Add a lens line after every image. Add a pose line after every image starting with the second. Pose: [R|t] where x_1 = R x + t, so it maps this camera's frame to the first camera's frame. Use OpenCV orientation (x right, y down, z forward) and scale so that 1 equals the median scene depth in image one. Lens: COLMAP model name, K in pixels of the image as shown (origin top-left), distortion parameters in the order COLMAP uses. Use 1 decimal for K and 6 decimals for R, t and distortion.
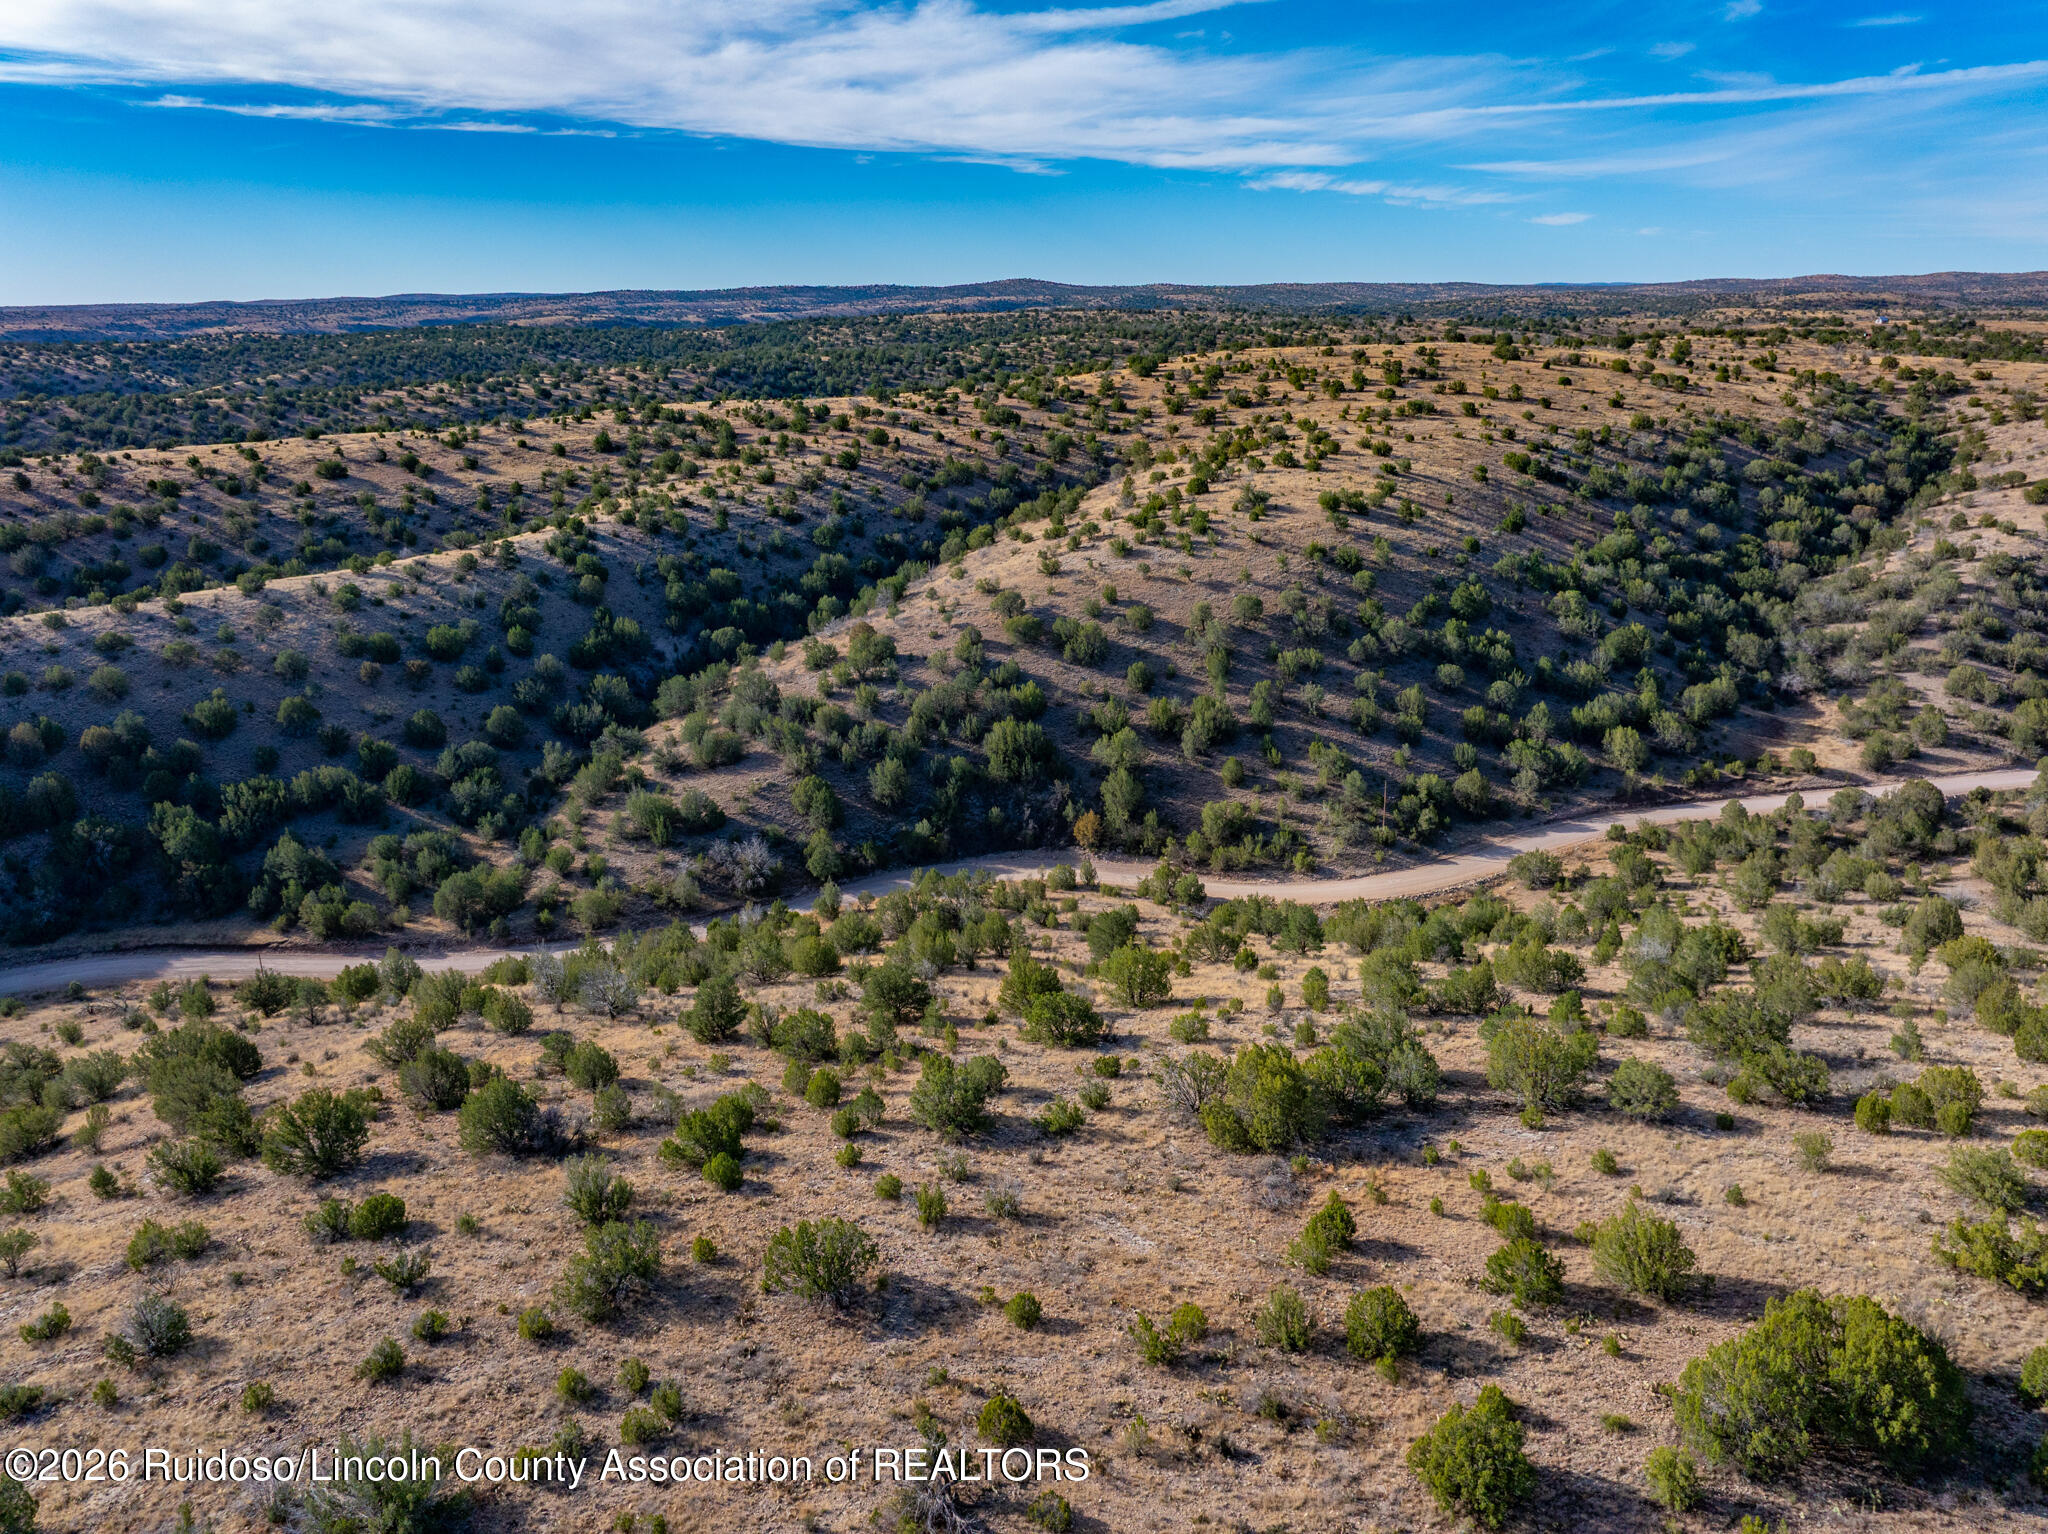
lens RADIAL K [[1423.8, 0, 1051.1], [0, 1423.8, 761.1], [0, 0, 1]] dist [-0.030936, -0.000333]
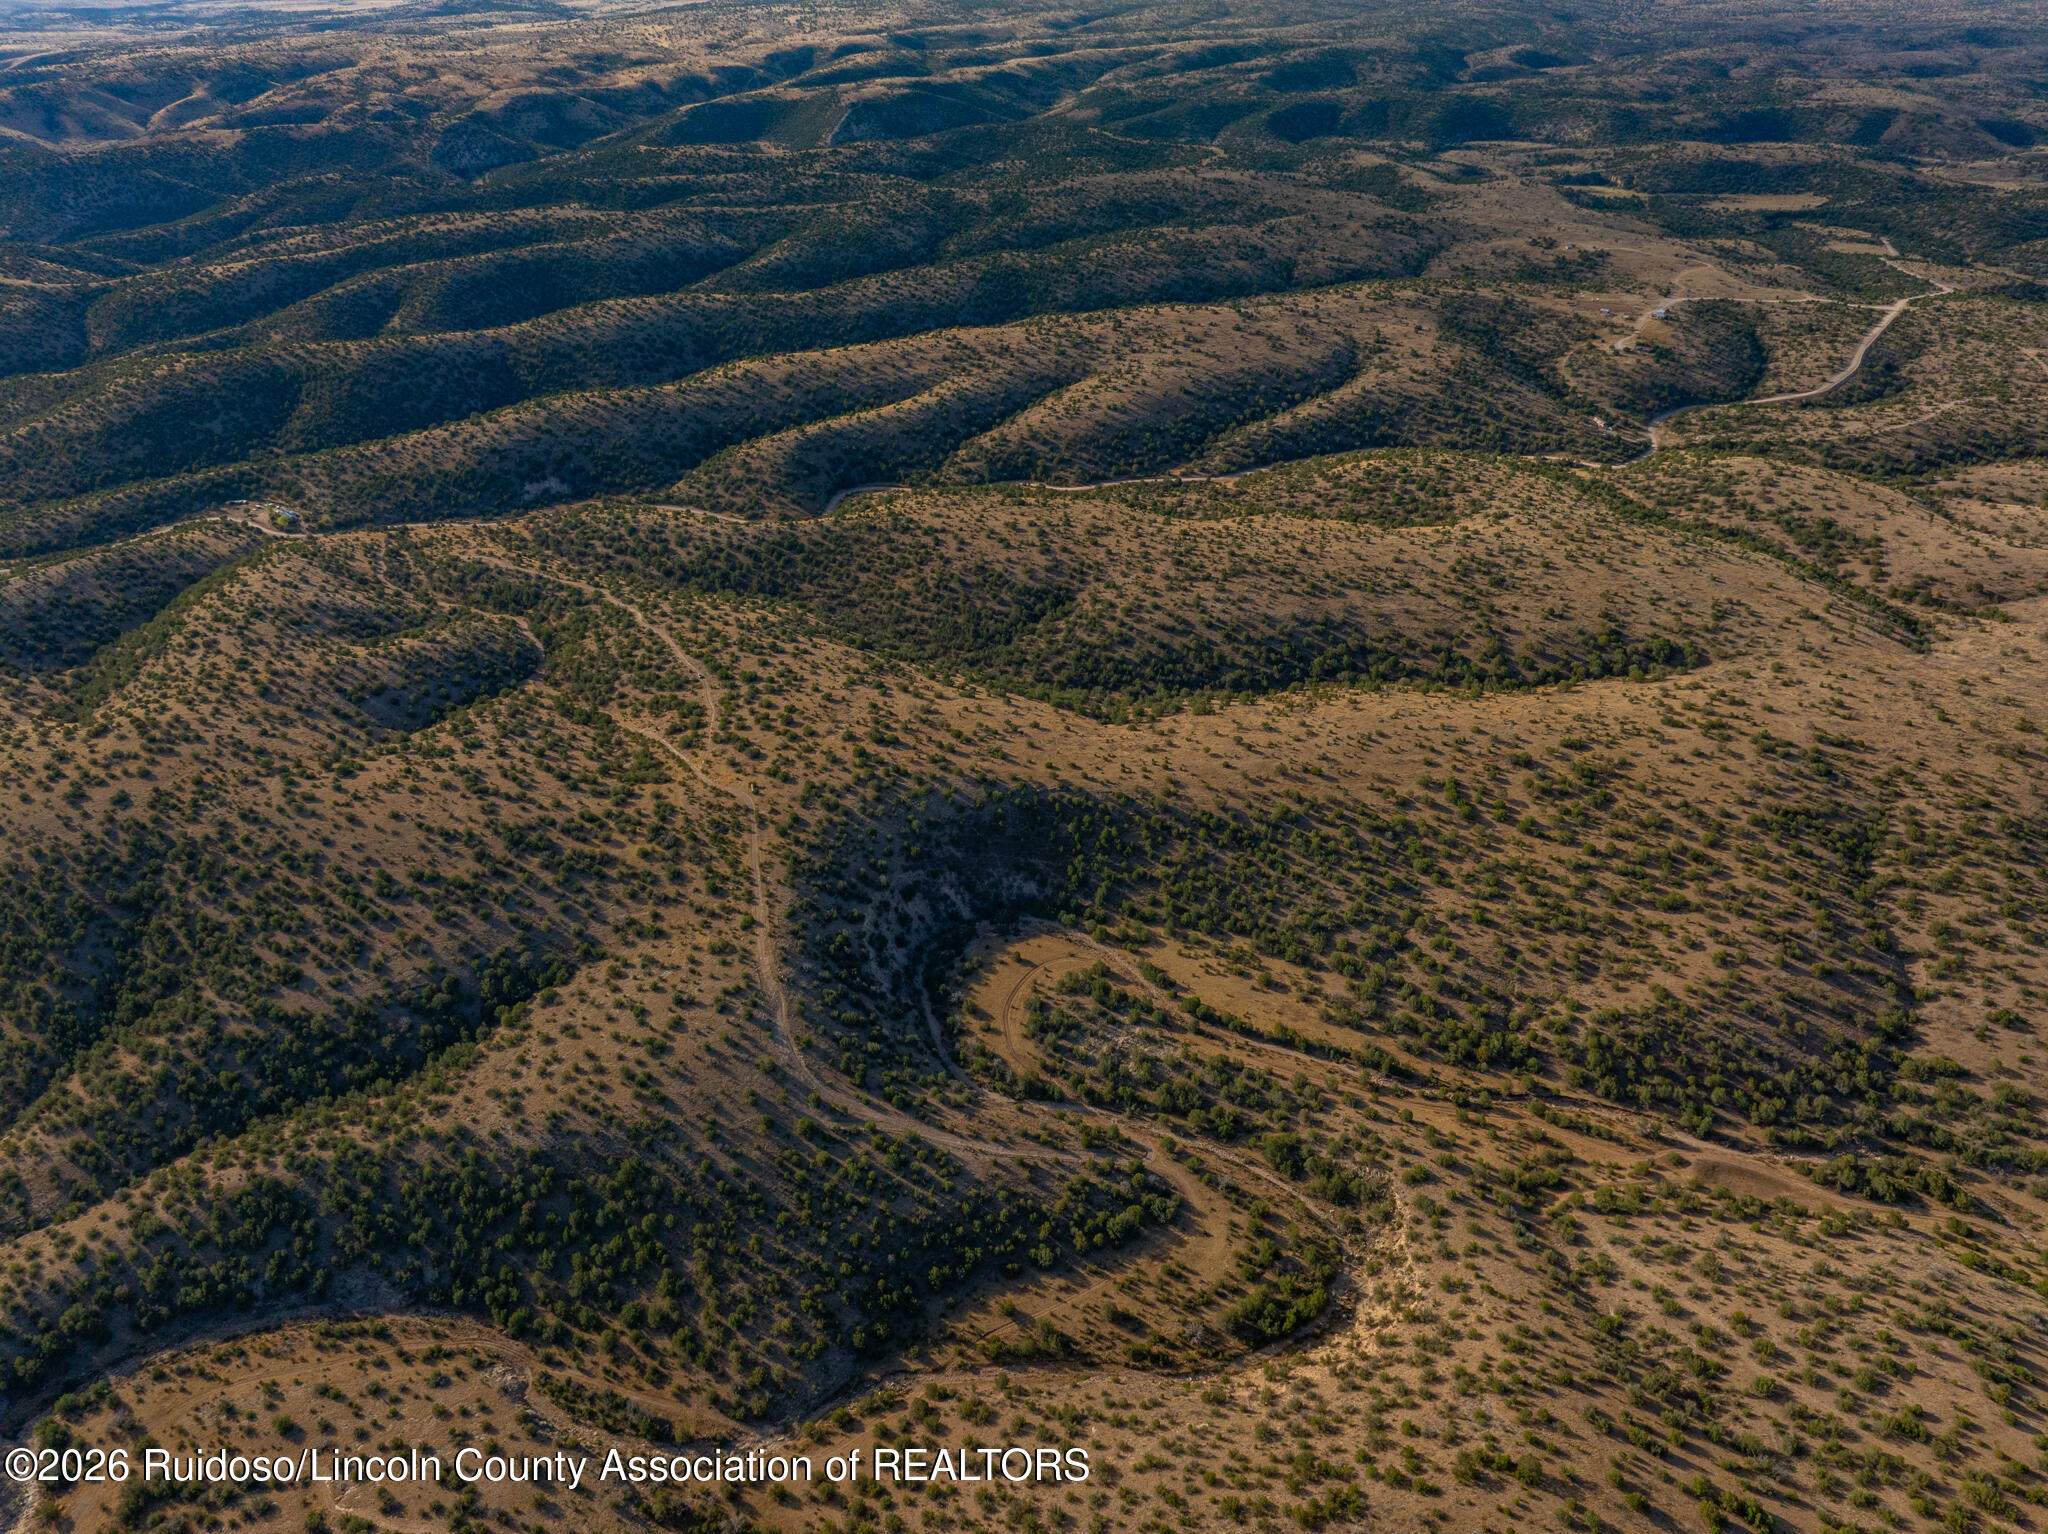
lens RADIAL K [[1431.7, 0, 1023.2], [0, 1431.7, 789.3], [0, 0, 1]] dist [-0.041328, 0.006645]
pose [[0.980377, 0.099285, -0.170306, 0.649443], [-0.050995, 0.962233, 0.267407, -0.163624], [0.190424, -0.253474, 0.948414, -2.849466]]
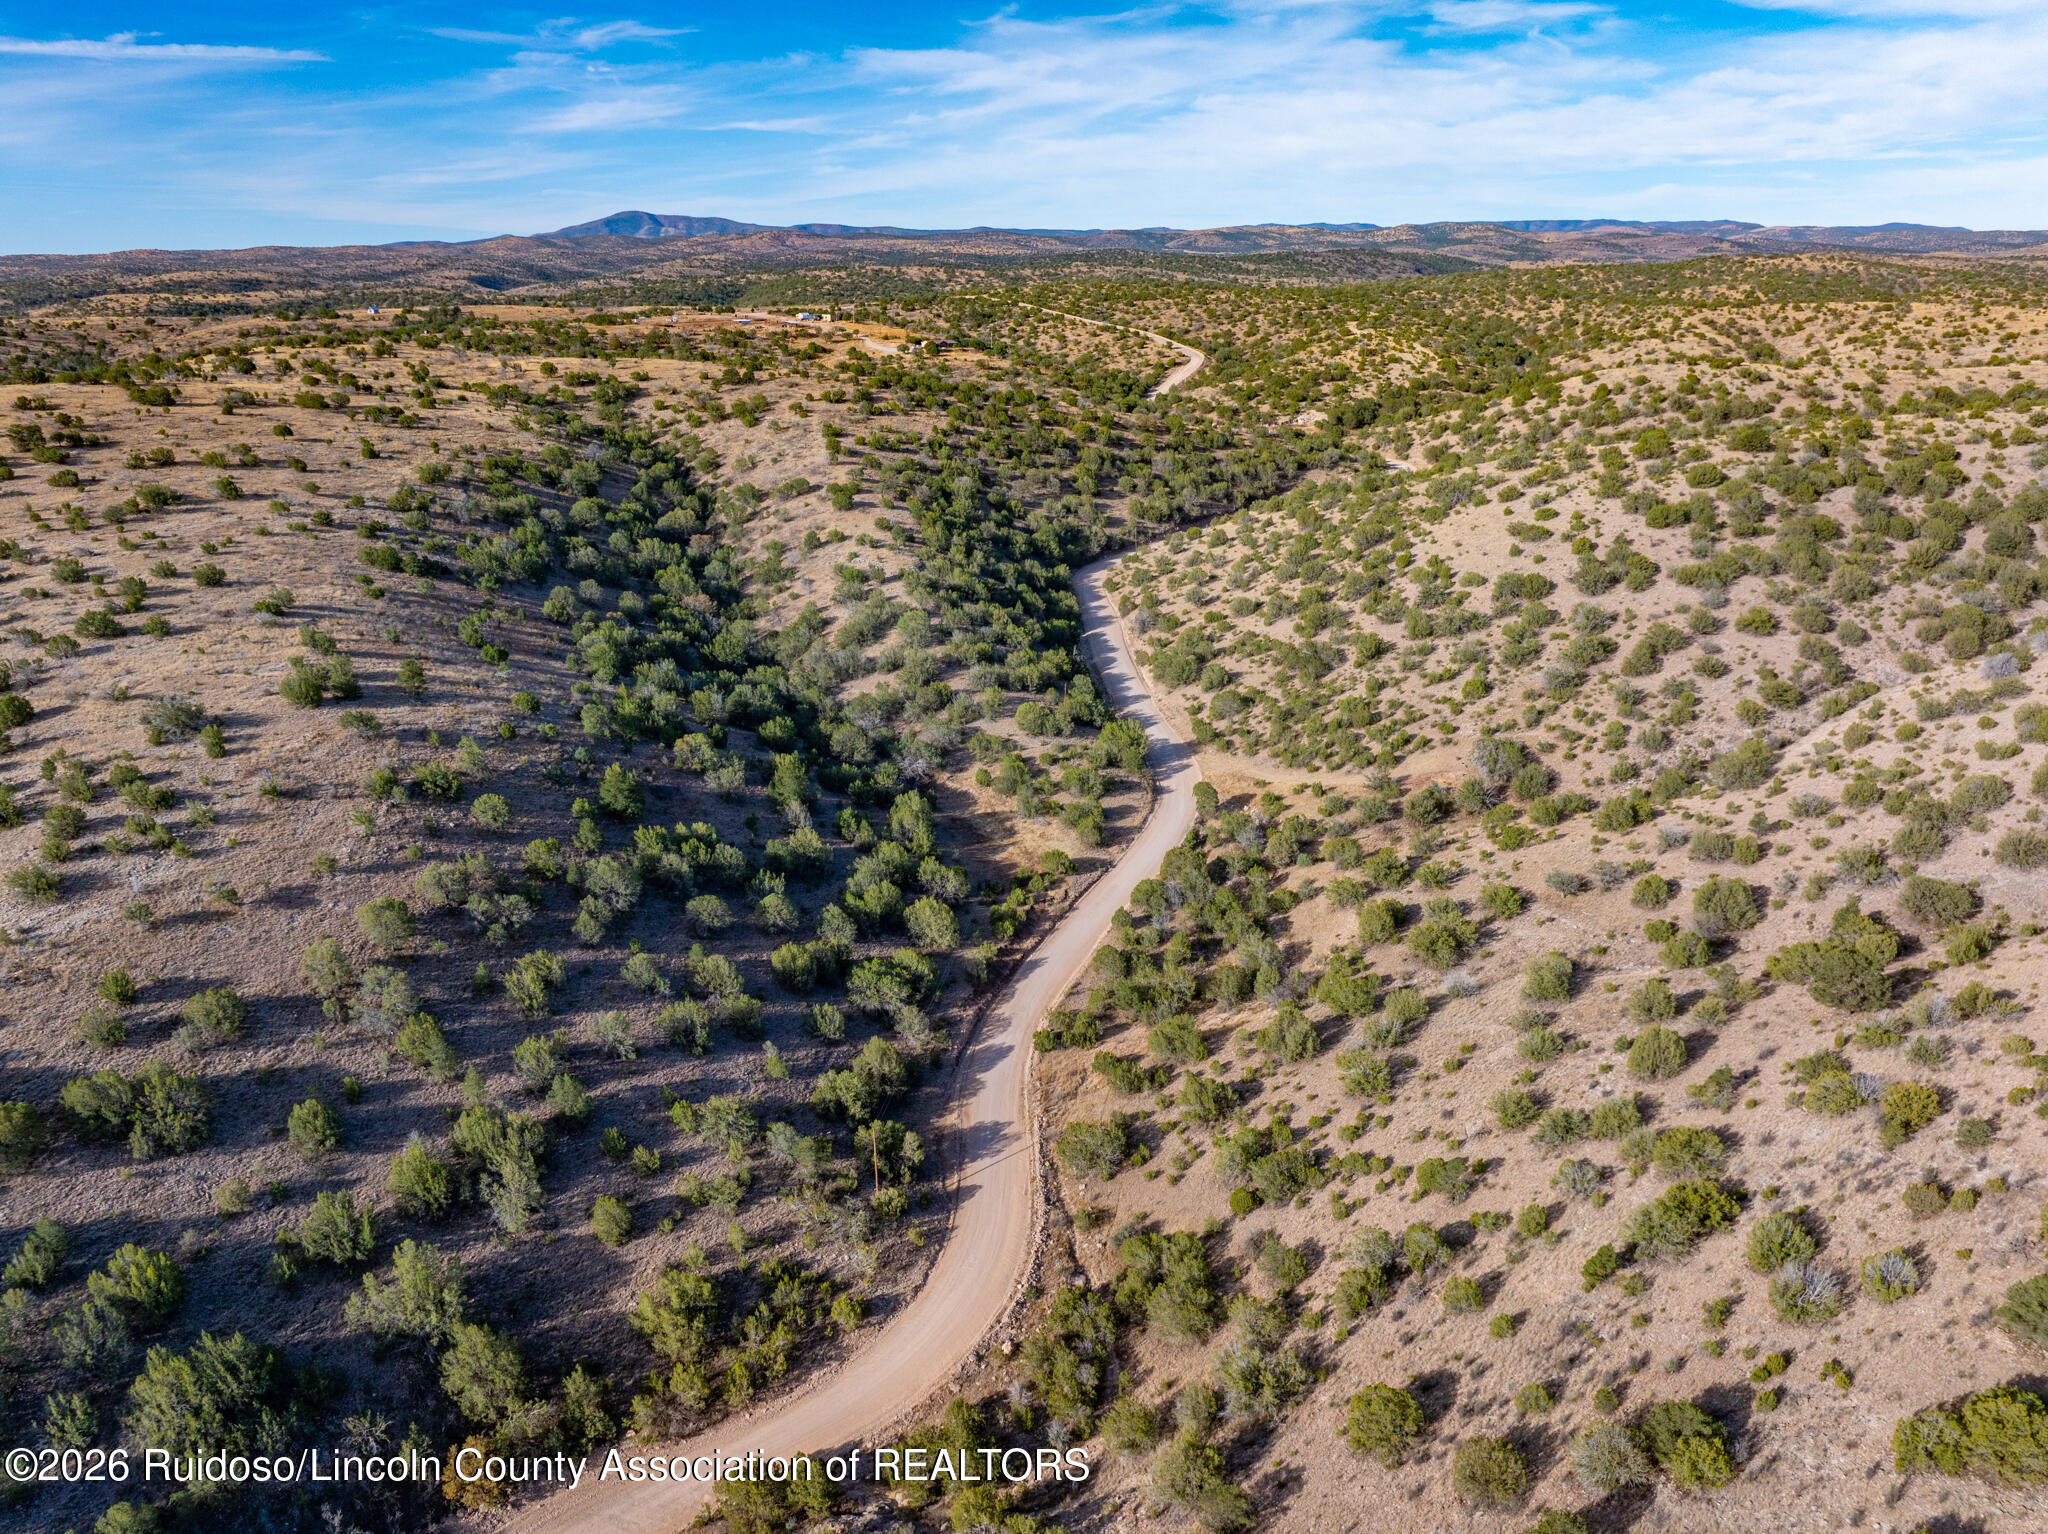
lens RADIAL K [[1423.8, 0, 1051.1], [0, 1423.8, 761.1], [0, 0, 1]] dist [-0.030936, -0.000333]
pose [[0.499645, -0.273160, 0.822033, -0.125419], [0.259766, 0.952552, 0.158641, -0.128100], [-0.826363, 0.134272, 0.546896, 0.295721]]
